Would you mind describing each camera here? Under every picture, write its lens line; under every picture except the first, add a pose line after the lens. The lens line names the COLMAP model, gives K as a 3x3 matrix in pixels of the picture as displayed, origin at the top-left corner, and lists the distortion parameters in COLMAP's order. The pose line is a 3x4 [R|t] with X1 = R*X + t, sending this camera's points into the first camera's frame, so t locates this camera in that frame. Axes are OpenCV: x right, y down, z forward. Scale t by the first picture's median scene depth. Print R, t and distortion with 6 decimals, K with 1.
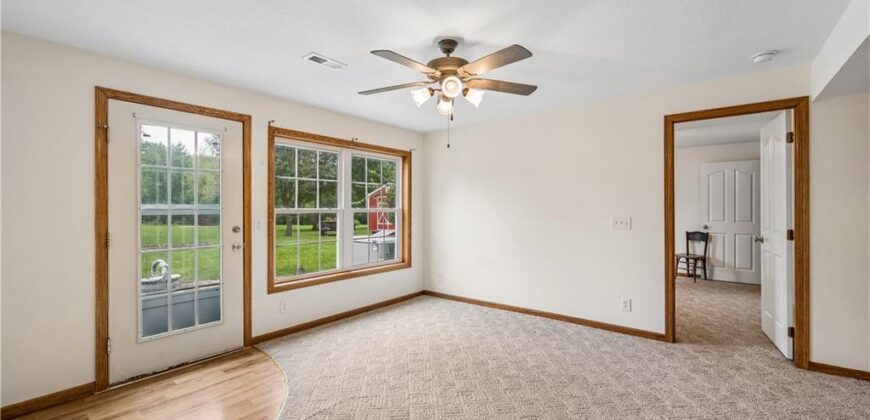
lens RADIAL K [[370.4, 0, 417.4], [0, 370.4, 206.9], [0, 0, 1]] dist [0.004775, -0.000099]
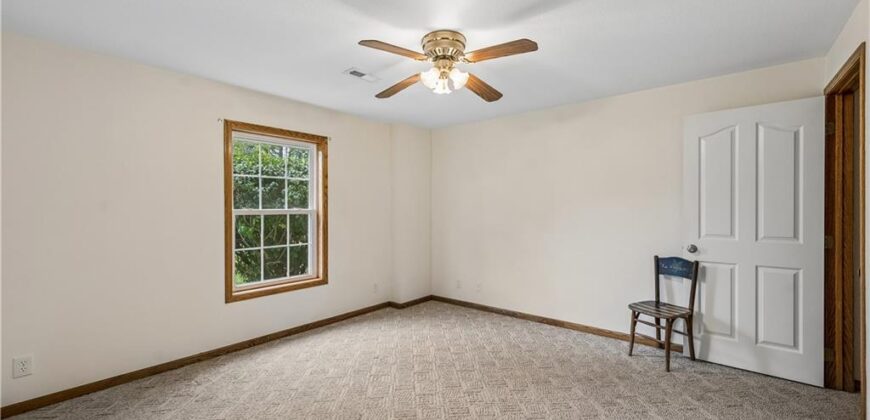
lens RADIAL K [[349.3, 0, 432.1], [0, 349.3, 210.5], [0, 0, 1]] dist [-0.000932, 0.000094]
pose [[0.999301, -0.006053, -0.036899, 0.252538], [0.006508, 0.999904, 0.012249, -0.000922], [0.036821, -0.012480, 0.999244, 0.298324]]
